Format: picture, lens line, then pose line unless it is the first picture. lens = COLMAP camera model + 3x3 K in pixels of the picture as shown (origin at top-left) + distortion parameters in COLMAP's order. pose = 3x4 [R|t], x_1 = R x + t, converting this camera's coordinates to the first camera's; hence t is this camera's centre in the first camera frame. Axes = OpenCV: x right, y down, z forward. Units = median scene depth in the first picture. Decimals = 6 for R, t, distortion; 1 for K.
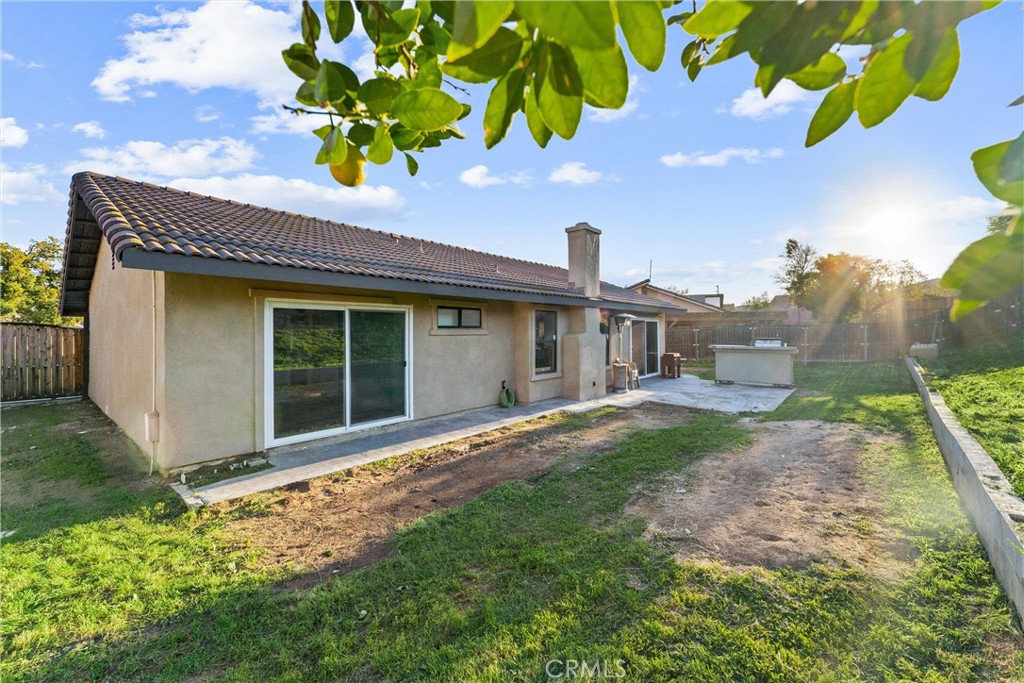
lens RADIAL K [[413.5, 0, 512.3], [0, 413.5, 344.3], [0, 0, 1]] dist [0.001019, -0.000077]
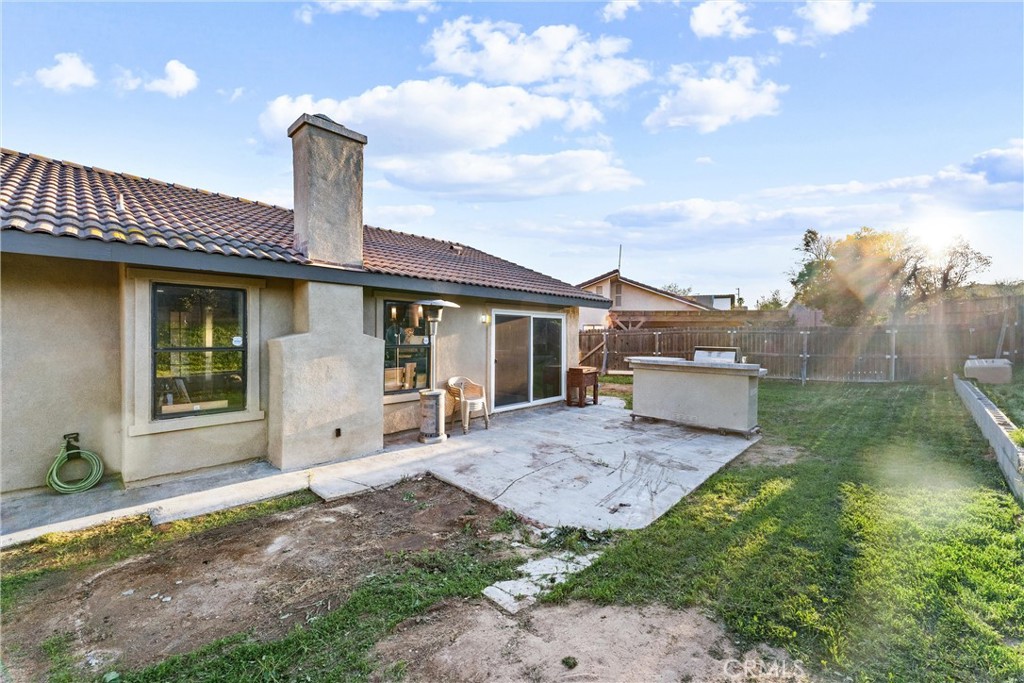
lens RADIAL K [[410.3, 0, 514.9], [0, 410.3, 355.4], [0, 0, 1]] dist [-0.001882, -0.000410]
pose [[0.998947, 0.016048, -0.042988, 0.343134], [-0.015058, 0.999616, 0.023251, -0.012173], [0.043345, -0.022580, 0.998805, 0.392661]]
